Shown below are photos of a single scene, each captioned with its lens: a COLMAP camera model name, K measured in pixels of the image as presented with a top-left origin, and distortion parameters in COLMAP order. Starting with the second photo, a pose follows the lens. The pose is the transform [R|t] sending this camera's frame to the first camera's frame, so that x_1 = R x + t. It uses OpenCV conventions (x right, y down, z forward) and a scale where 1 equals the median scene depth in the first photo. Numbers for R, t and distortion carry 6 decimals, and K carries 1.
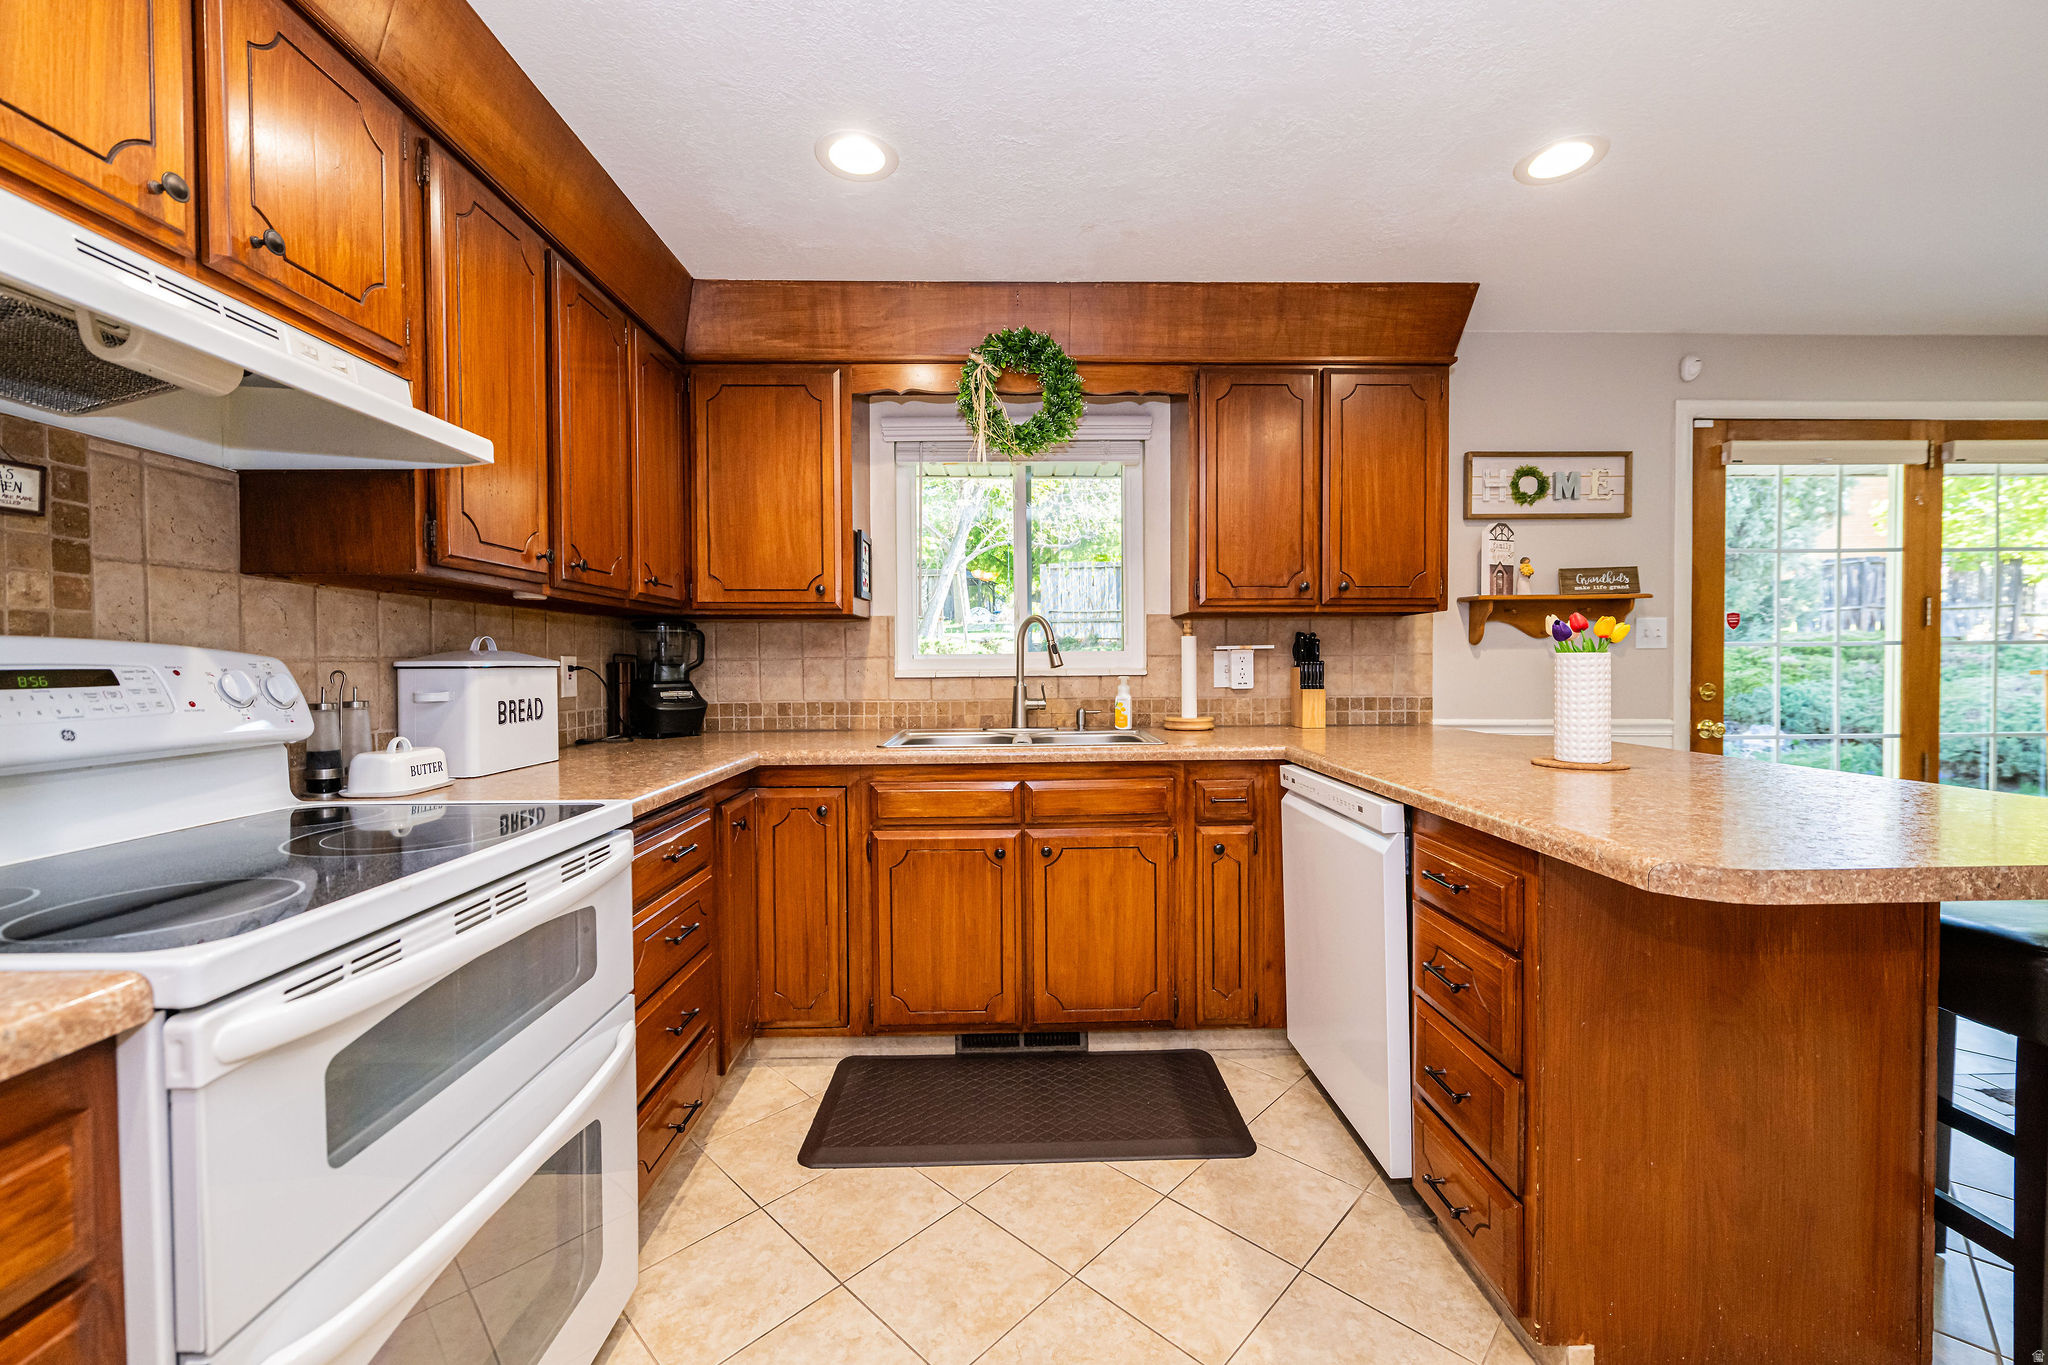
lens RADIAL K [[813.1, 0, 1013.0], [0, 813.1, 678.0], [0, 0, 1]] dist [0.001229, -0.001104]
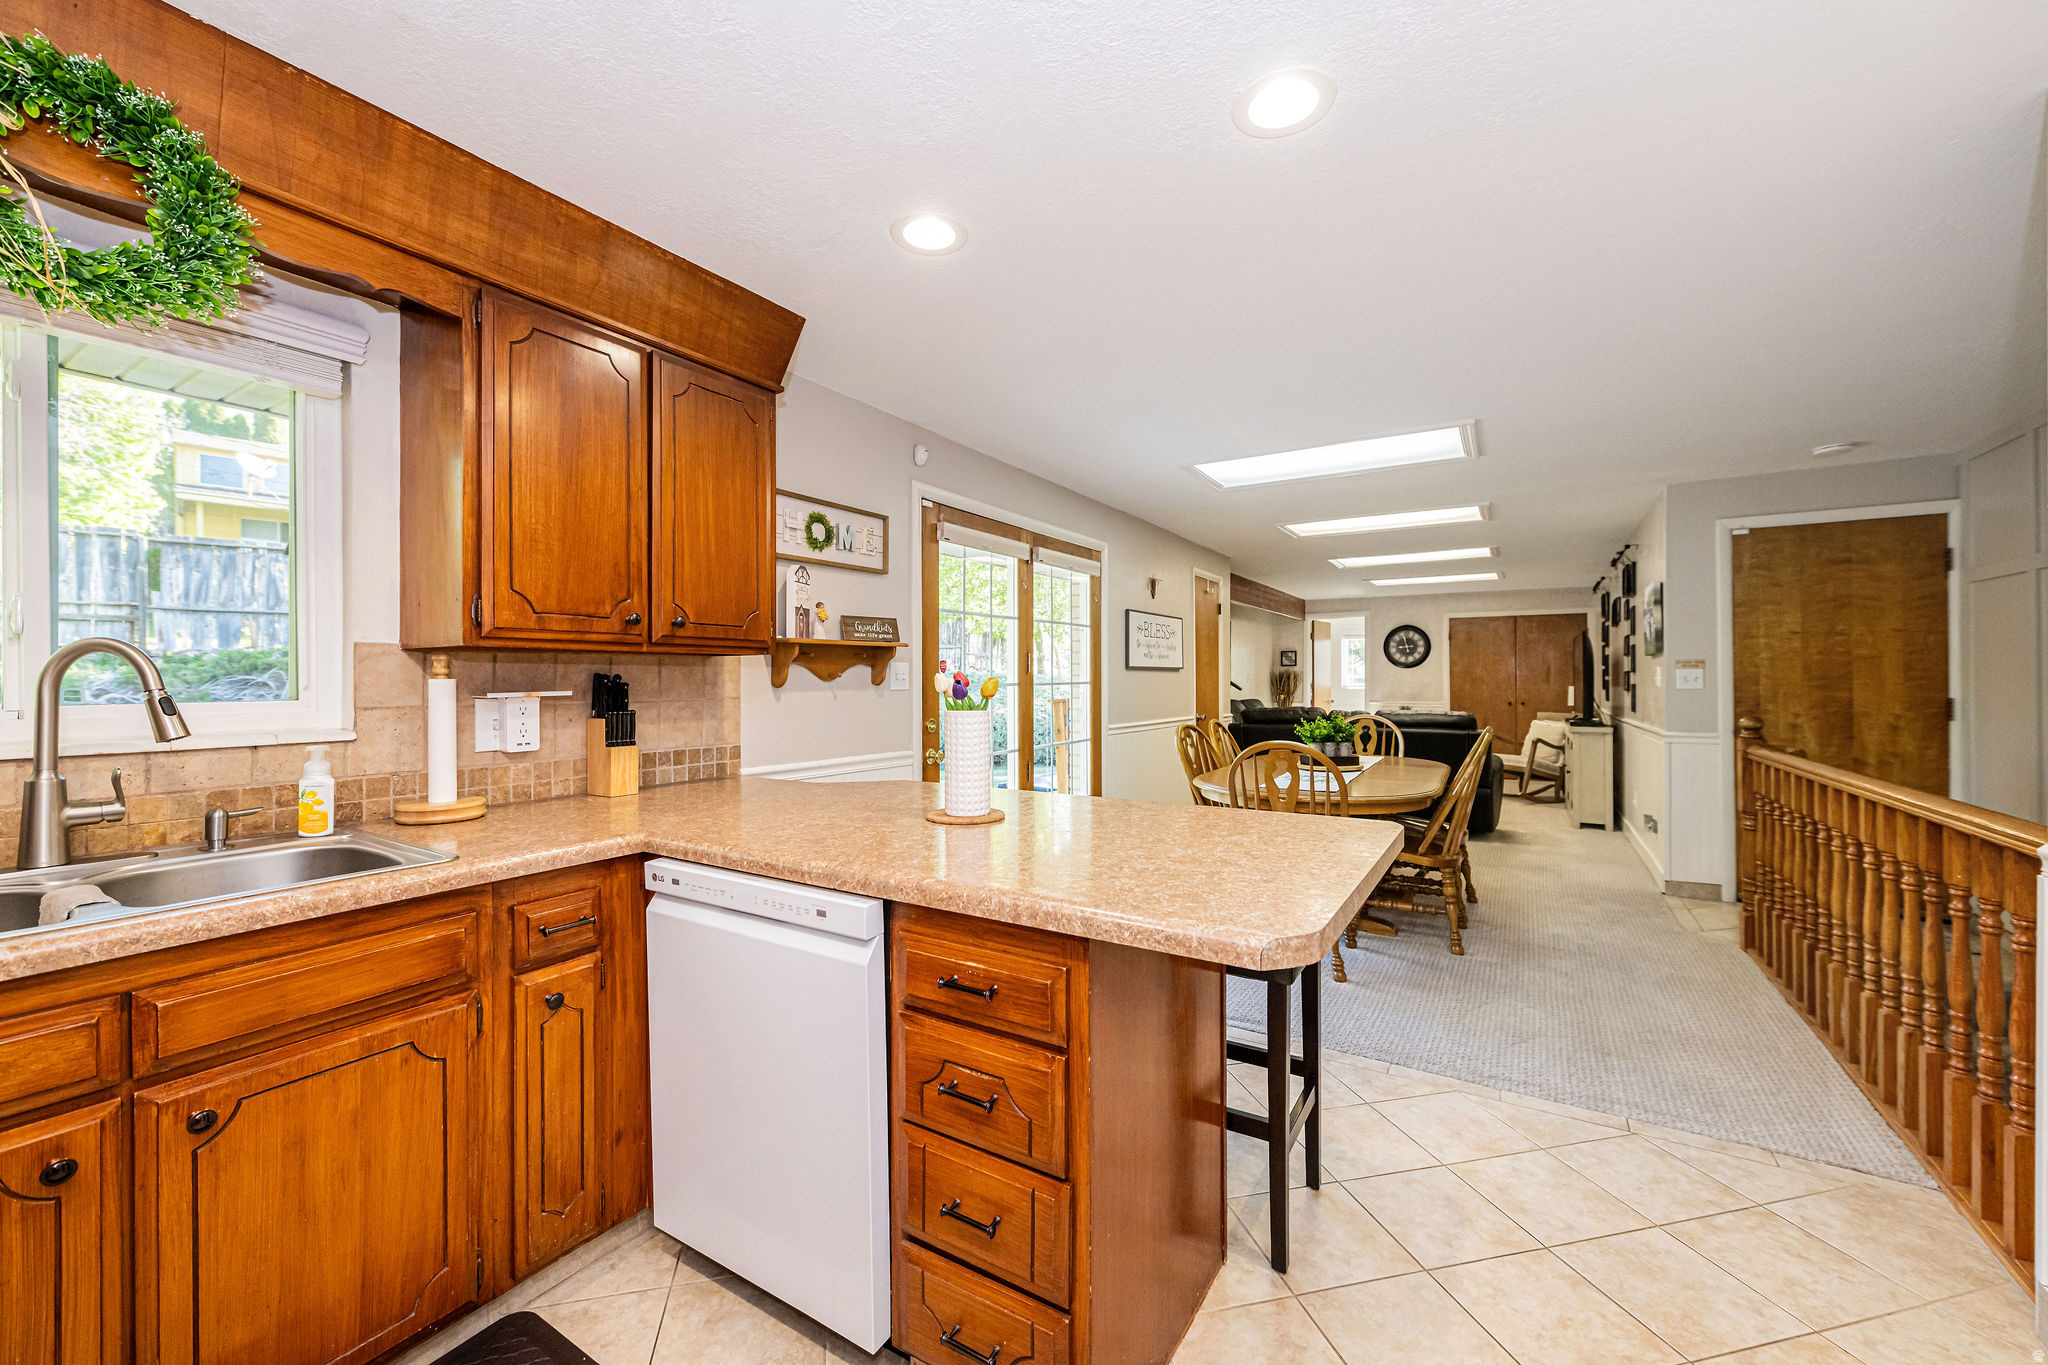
lens RADIAL K [[813.1, 0, 1033.5], [0, 813.1, 674.8], [0, 0, 1]] dist [0.001229, -0.001104]
pose [[0.529604, 0.006719, 0.848218, -0.099908], [0.014577, 0.999749, -0.017021, -0.039625], [-0.848120, 0.021379, 0.529373, 0.259262]]
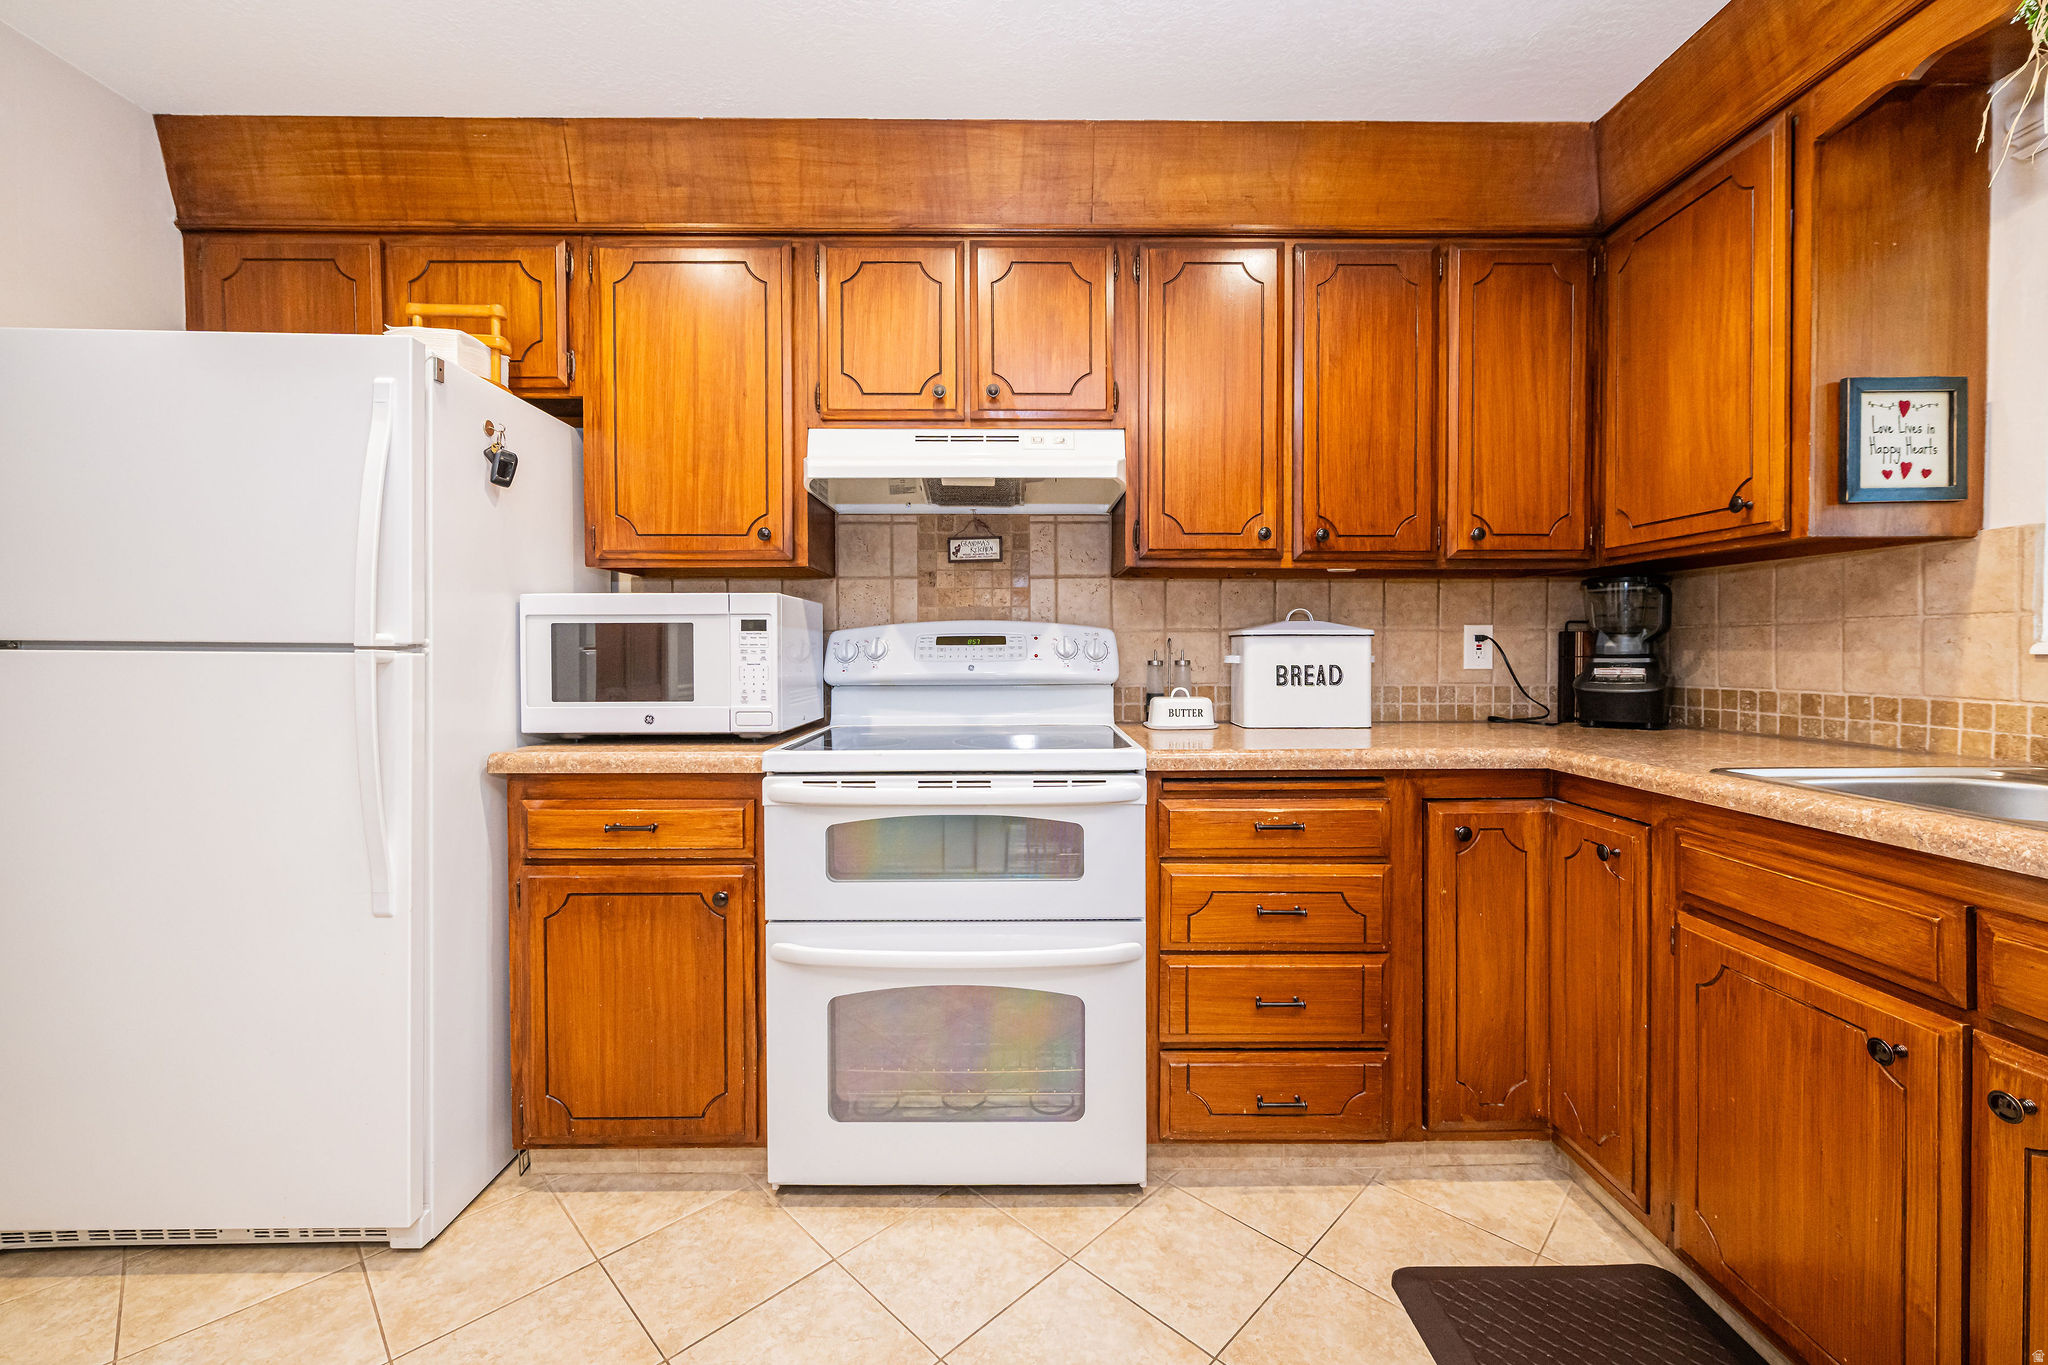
lens RADIAL K [[813.1, 0, 1030.7], [0, 813.1, 659.3], [0, 0, 1]] dist [0.001229, -0.001104]
pose [[-0.001624, 0.018511, -0.999827, 0.366227], [-0.016558, 0.999691, 0.018536, 0.003608], [0.999862, 0.016585, -0.001317, 0.473057]]
